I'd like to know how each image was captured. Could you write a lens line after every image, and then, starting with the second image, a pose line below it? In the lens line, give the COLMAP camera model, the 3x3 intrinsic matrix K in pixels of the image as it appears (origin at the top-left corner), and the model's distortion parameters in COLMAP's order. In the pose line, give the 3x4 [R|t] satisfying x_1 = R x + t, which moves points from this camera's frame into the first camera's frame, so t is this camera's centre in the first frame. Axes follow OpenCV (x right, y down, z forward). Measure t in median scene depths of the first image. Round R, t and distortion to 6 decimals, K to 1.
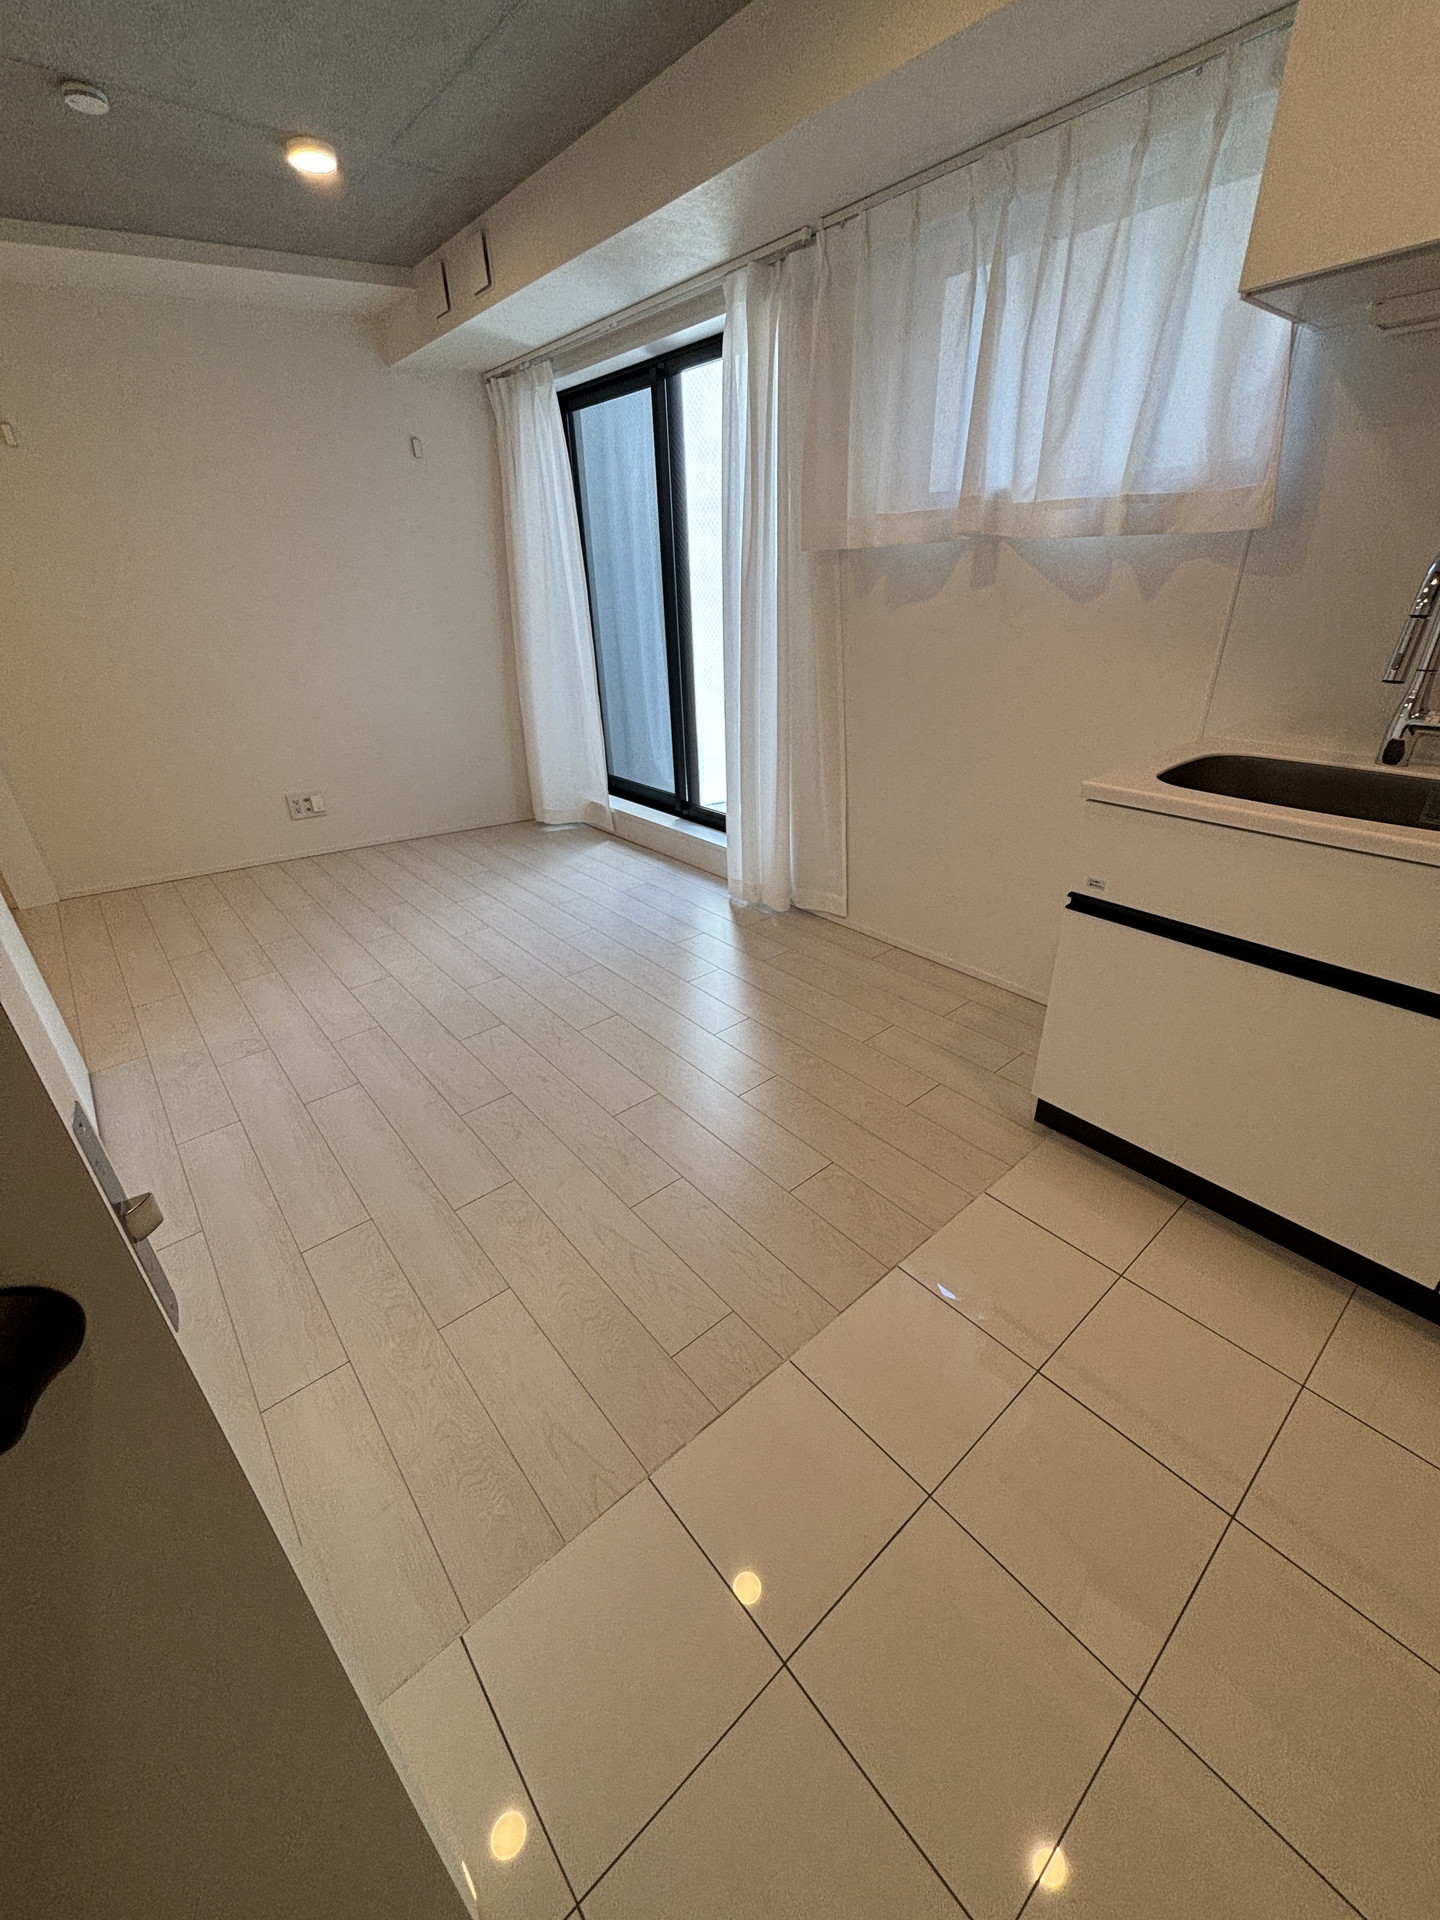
lens RADIAL K [[772.7, 0, 721.7], [0, 772.7, 959.4], [0, 0, 1]] dist [0.015767, -0.005990]
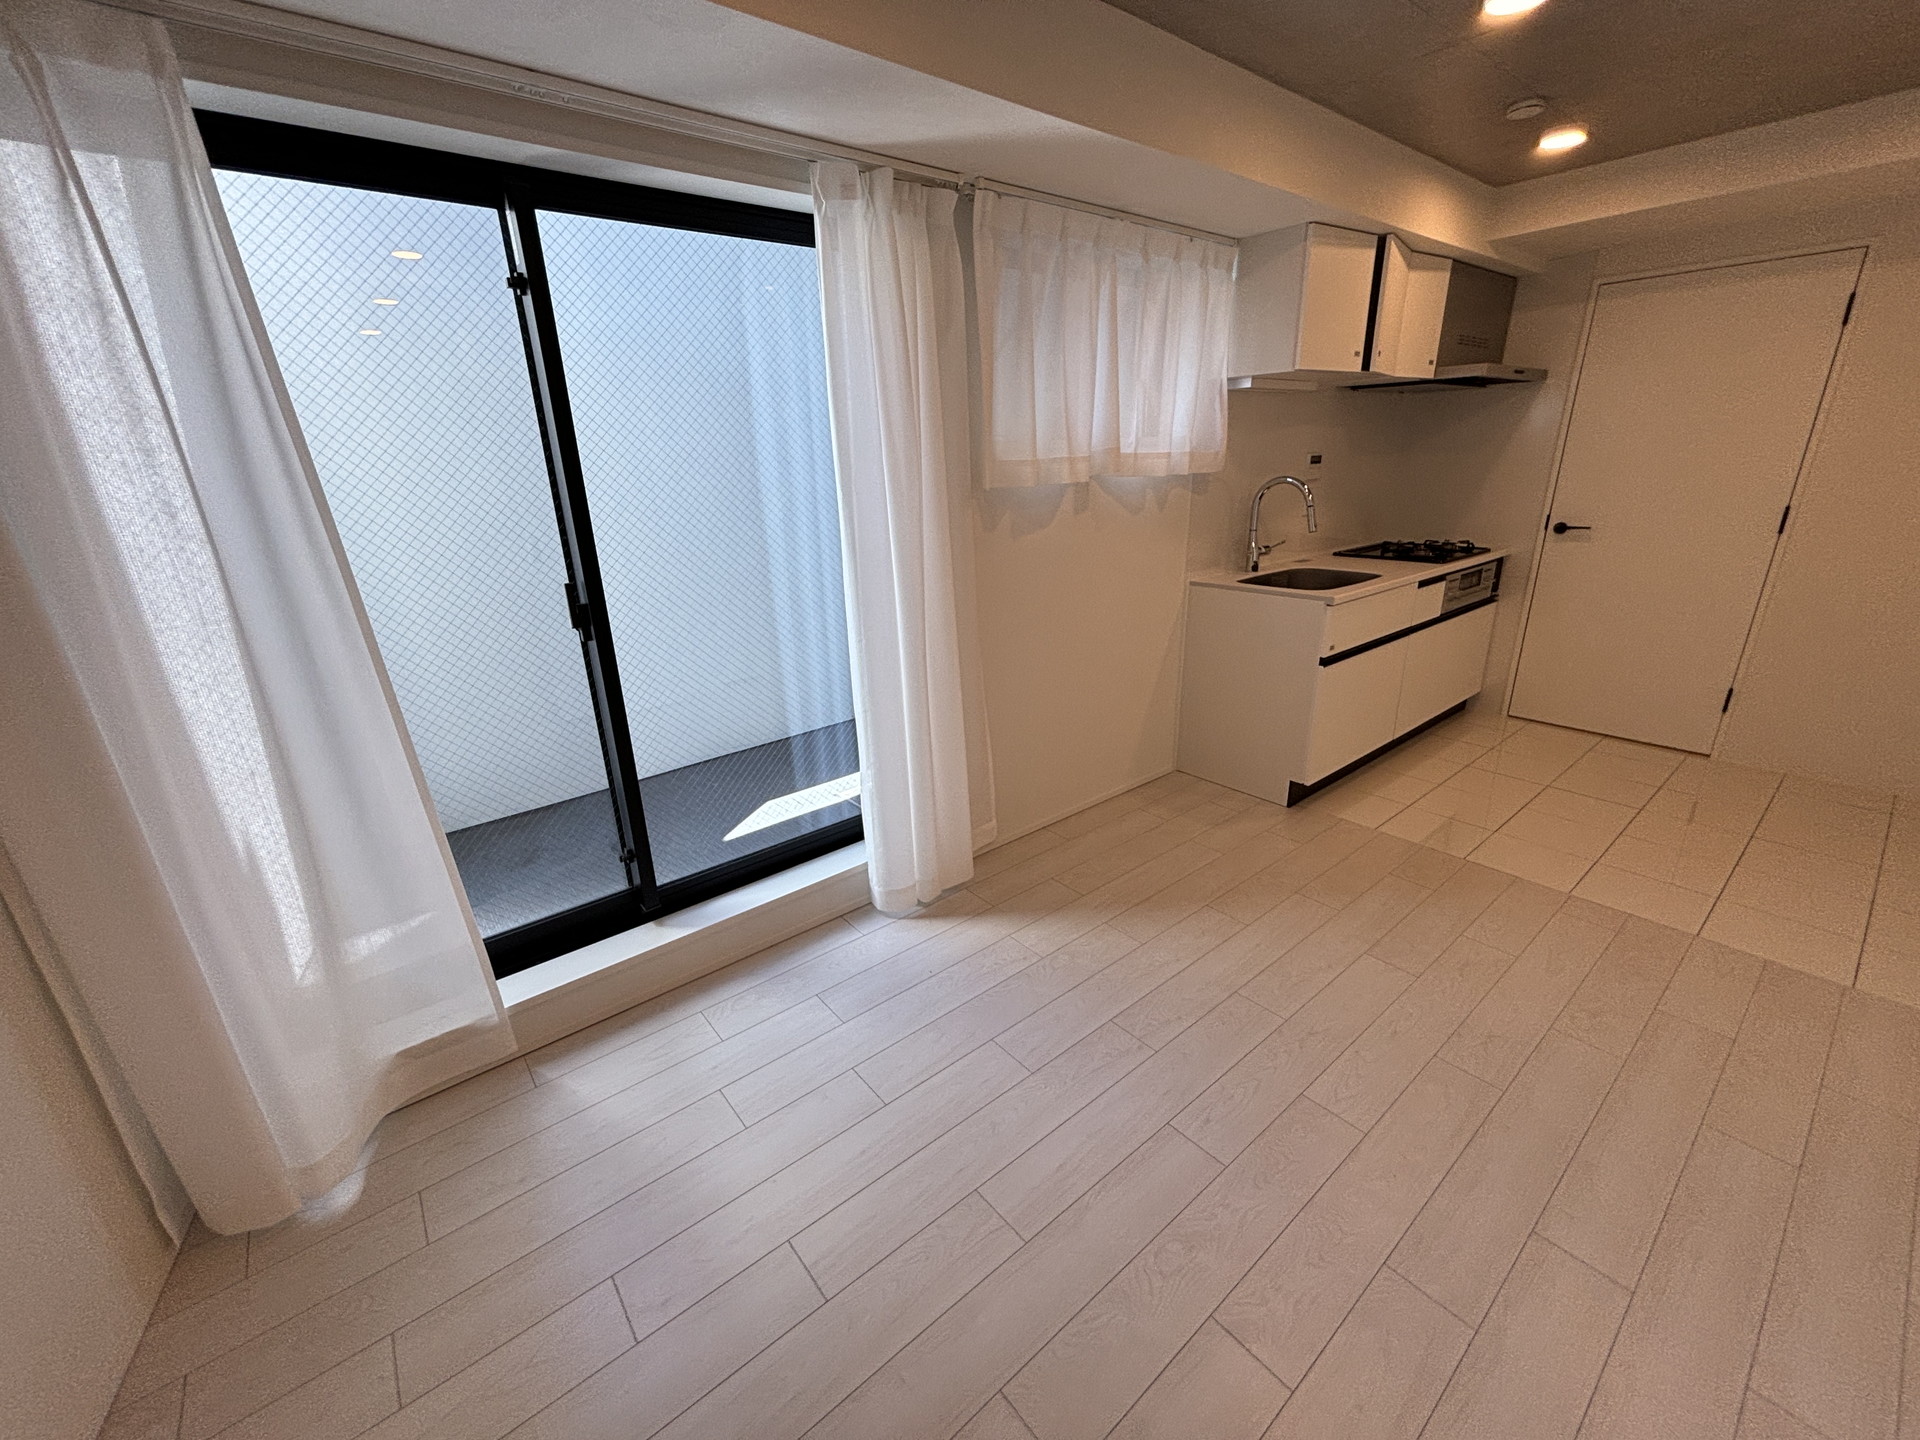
lens RADIAL K [[775.6, 0, 964.2], [0, 775.6, 721.7], [0, 0, 1]] dist [-0.003437, -0.000342]
pose [[0.015835, -0.305535, 0.952049, -0.725065], [0.473928, 0.840708, 0.261921, -0.457011], [-0.880421, 0.447055, 0.158114, 0.837703]]
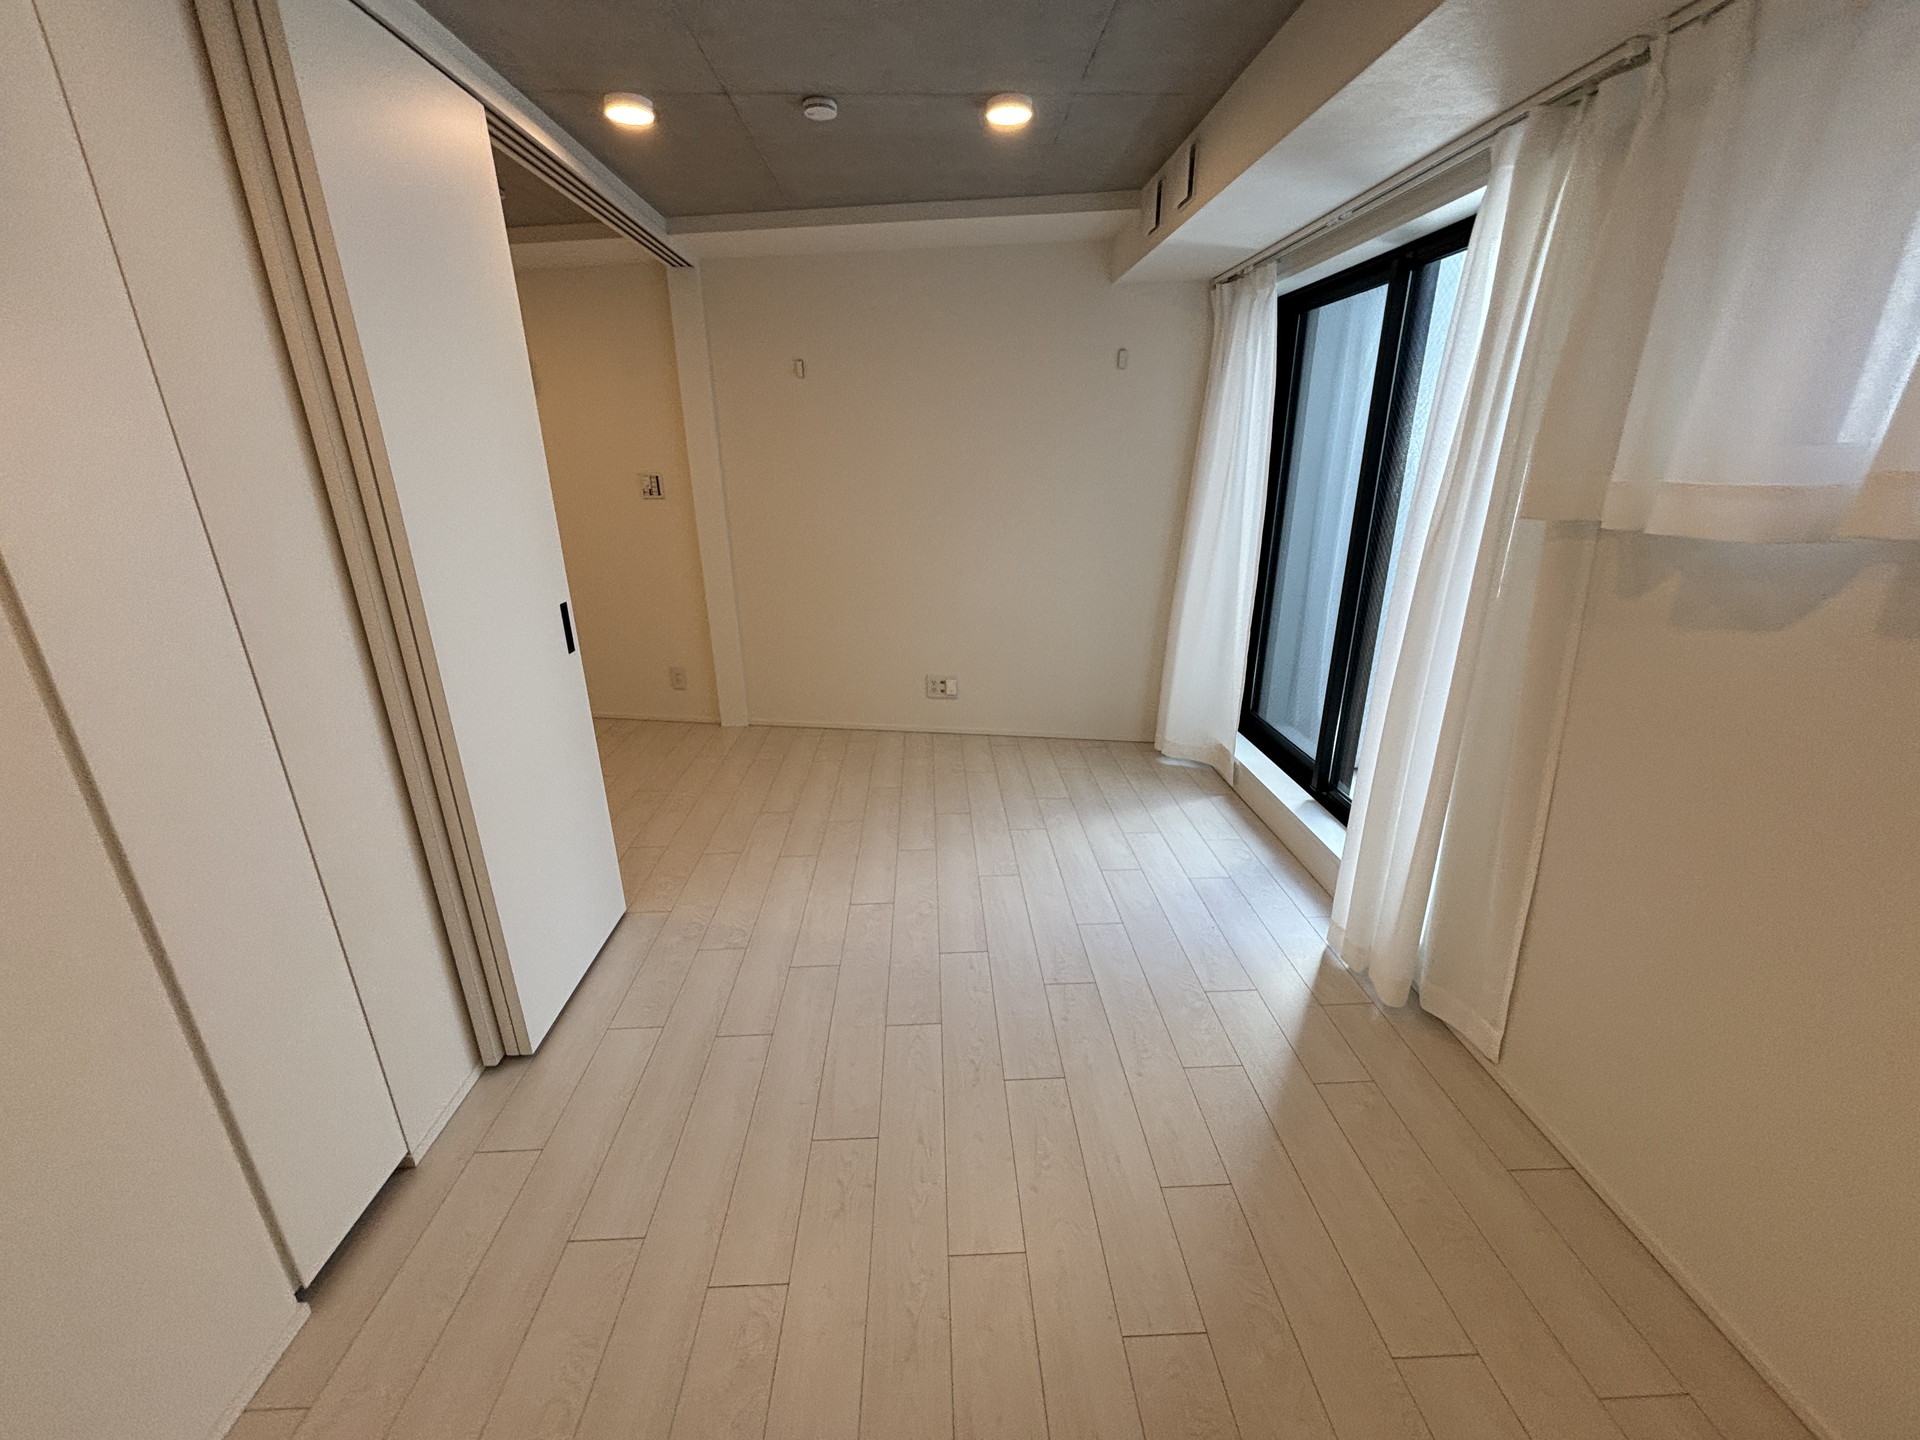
lens RADIAL K [[773.4, 0, 953.1], [0, 773.4, 735.8], [0, 0, 1]] dist [0.001660, 0.000060]
pose [[0.783668, 0.239498, -0.573154, 0.120014], [-0.289763, 0.957091, 0.003740, -0.186425], [0.549457, 0.163148, 0.819439, 0.210778]]
